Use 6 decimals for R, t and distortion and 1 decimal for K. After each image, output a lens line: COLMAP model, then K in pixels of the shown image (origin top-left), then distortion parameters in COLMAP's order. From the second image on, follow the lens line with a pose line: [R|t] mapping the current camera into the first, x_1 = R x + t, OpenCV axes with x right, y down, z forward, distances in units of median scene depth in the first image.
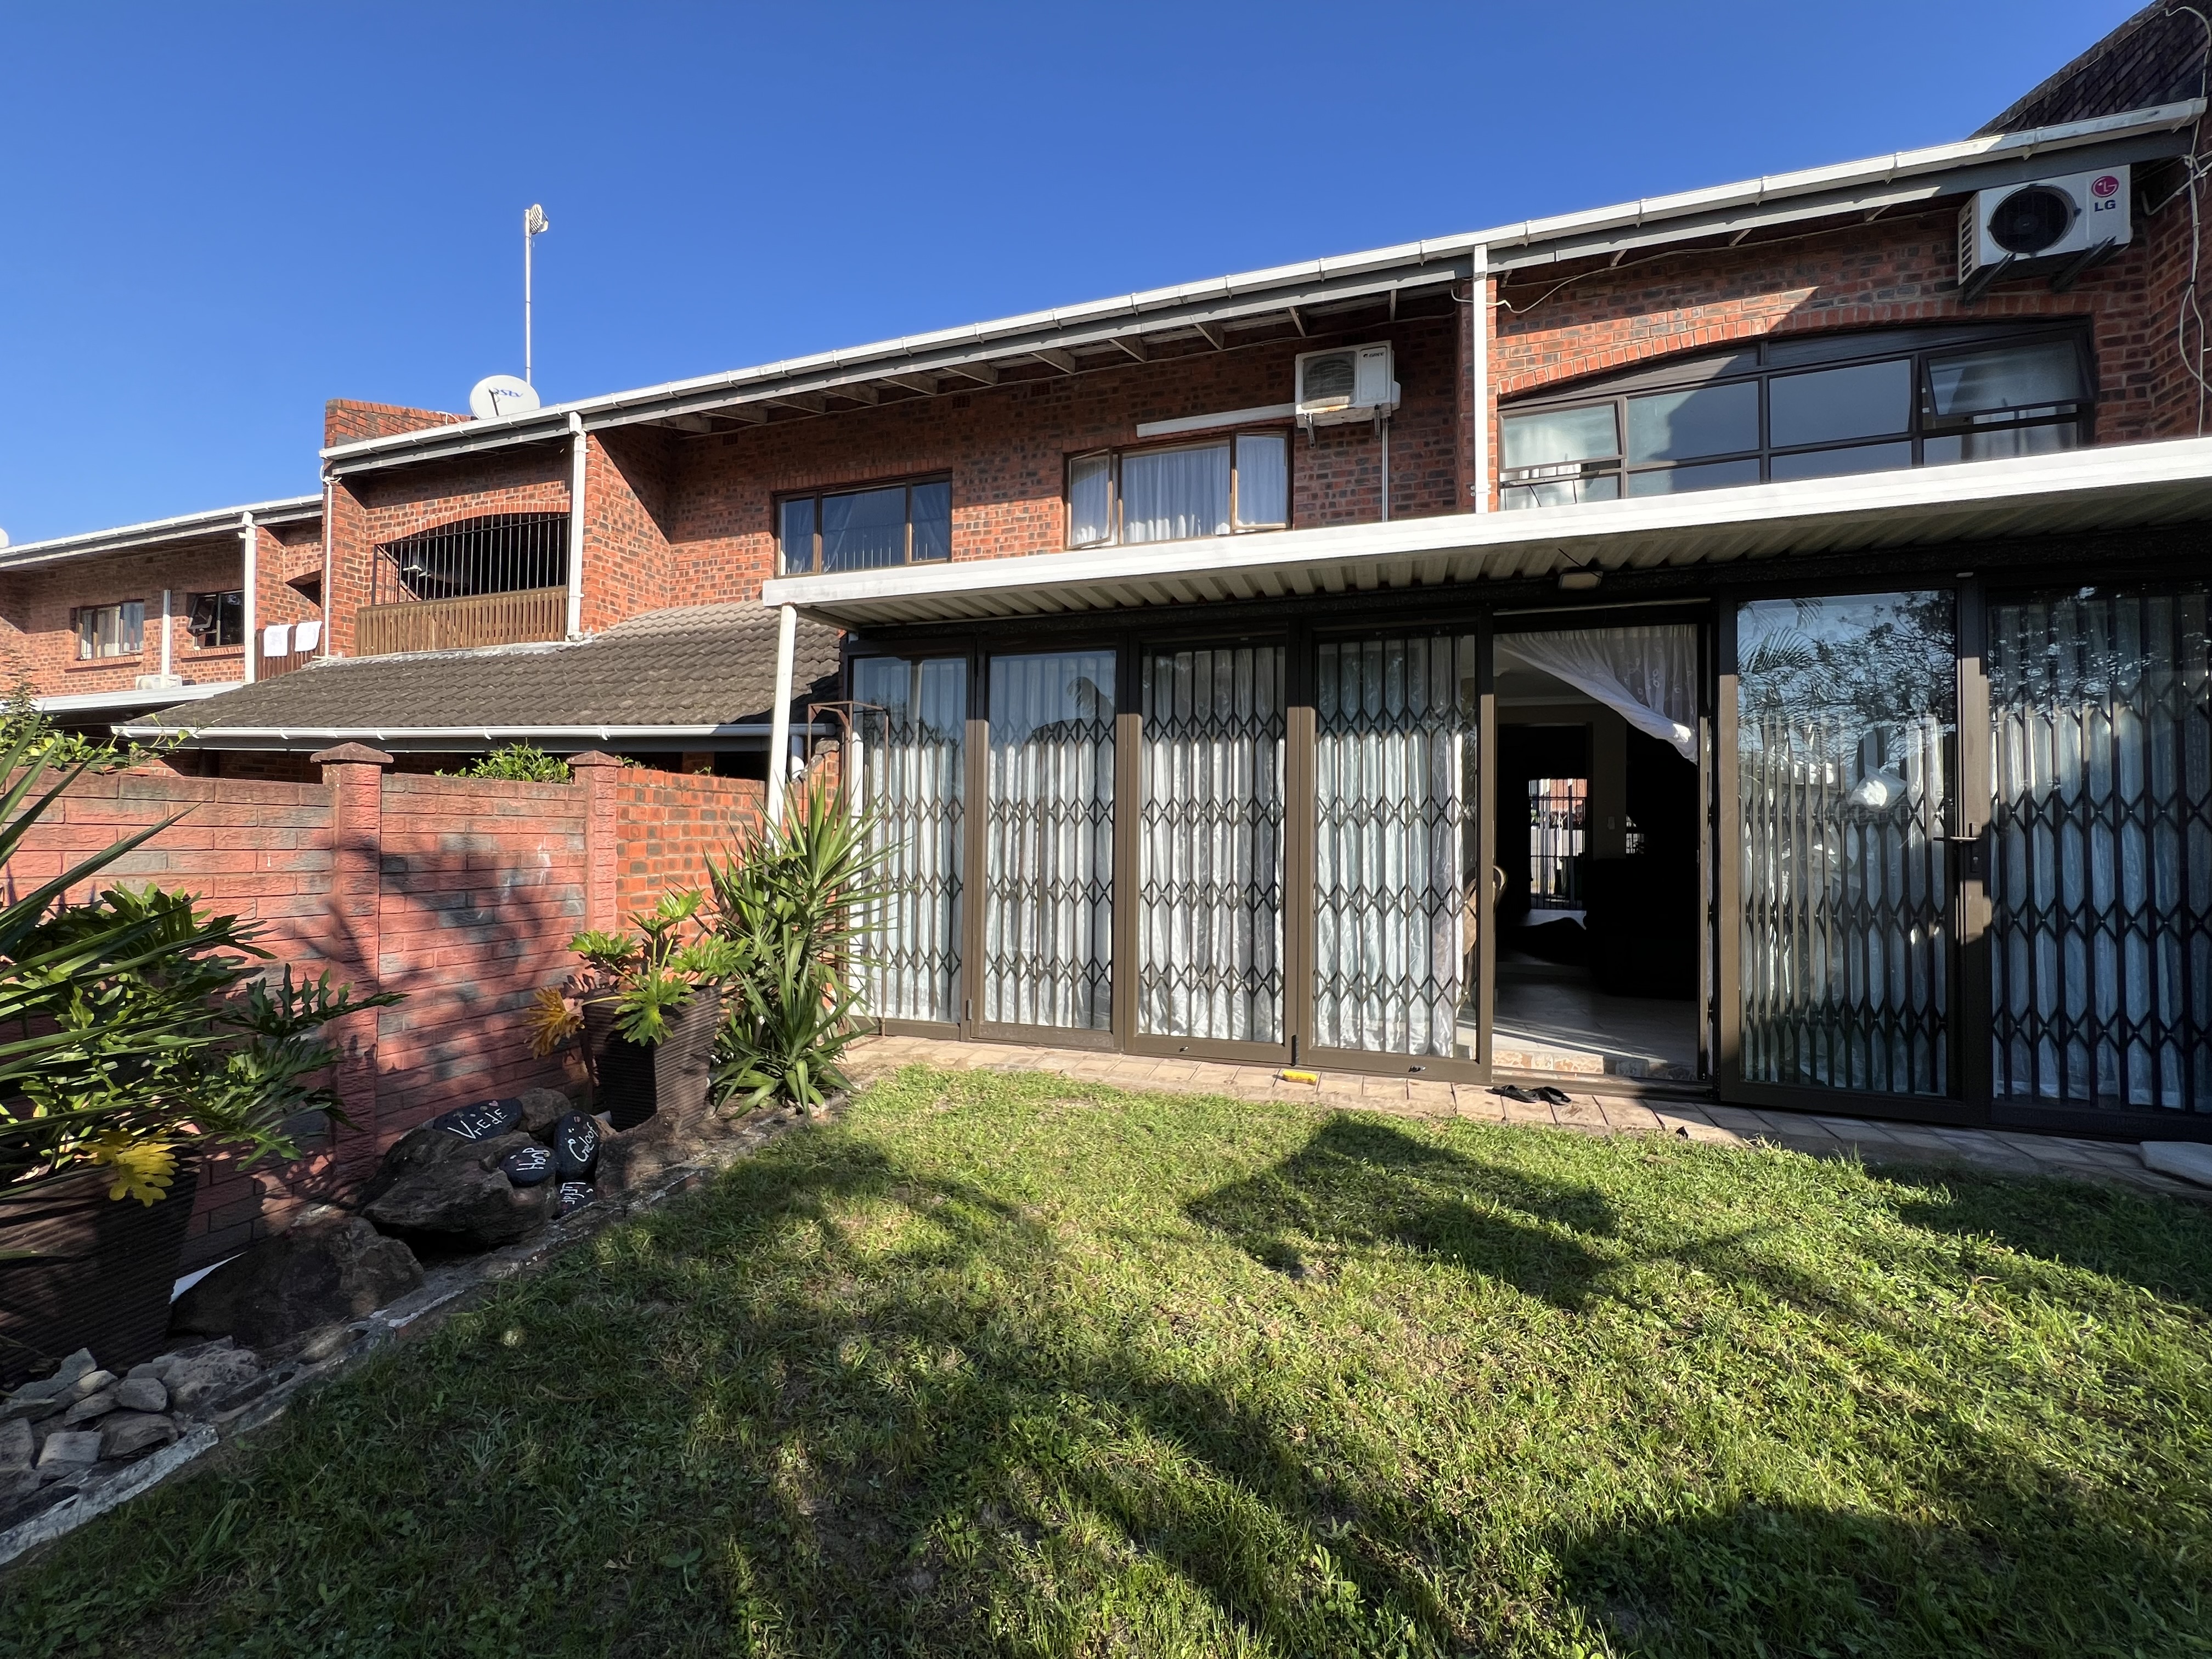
lens RADIAL K [[880.8, 0, 1102.4], [0, 880.8, 827.6], [0, 0, 1]] dist [-0.002001, 0.000528]
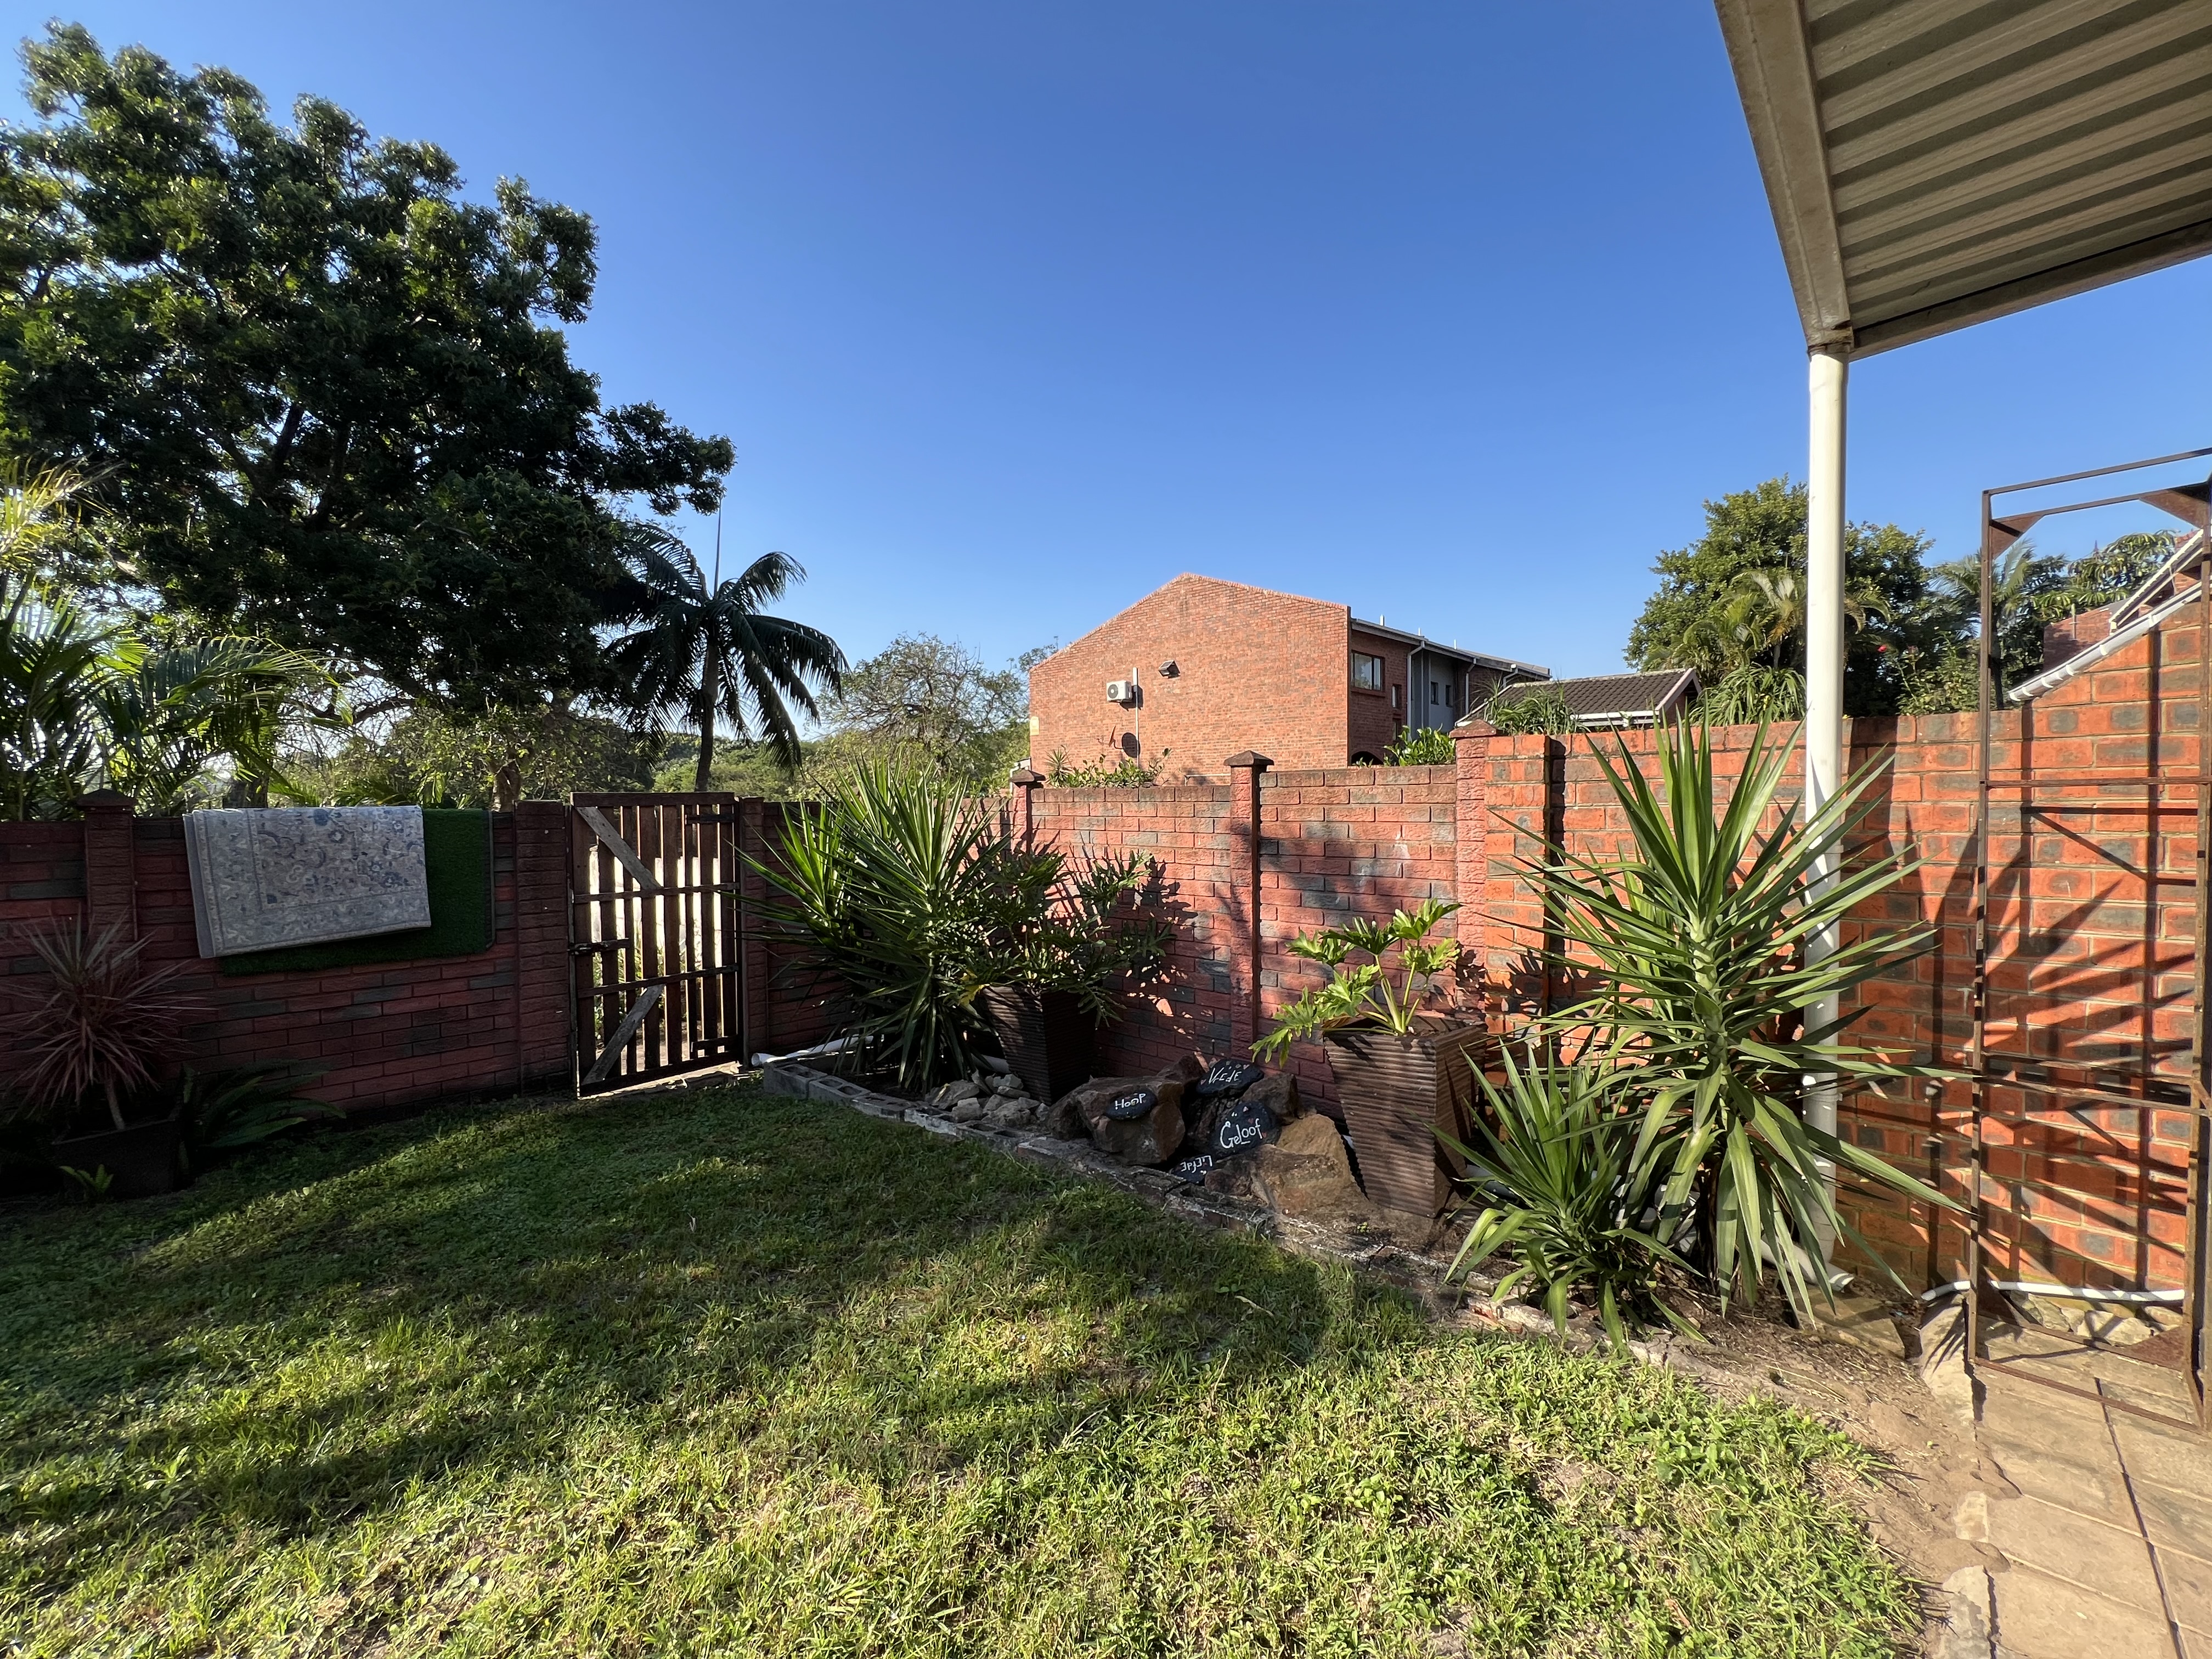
lens RADIAL K [[877.9, 0, 1101.7], [0, 877.9, 825.4], [0, 0, 1]] dist [-0.001763, 0.000155]
pose [[-0.433244, 0.028678, -0.900820, 0.375282], [0.031748, 0.999359, 0.016546, -0.015224], [0.900717, -0.021431, -0.433877, 1.310210]]
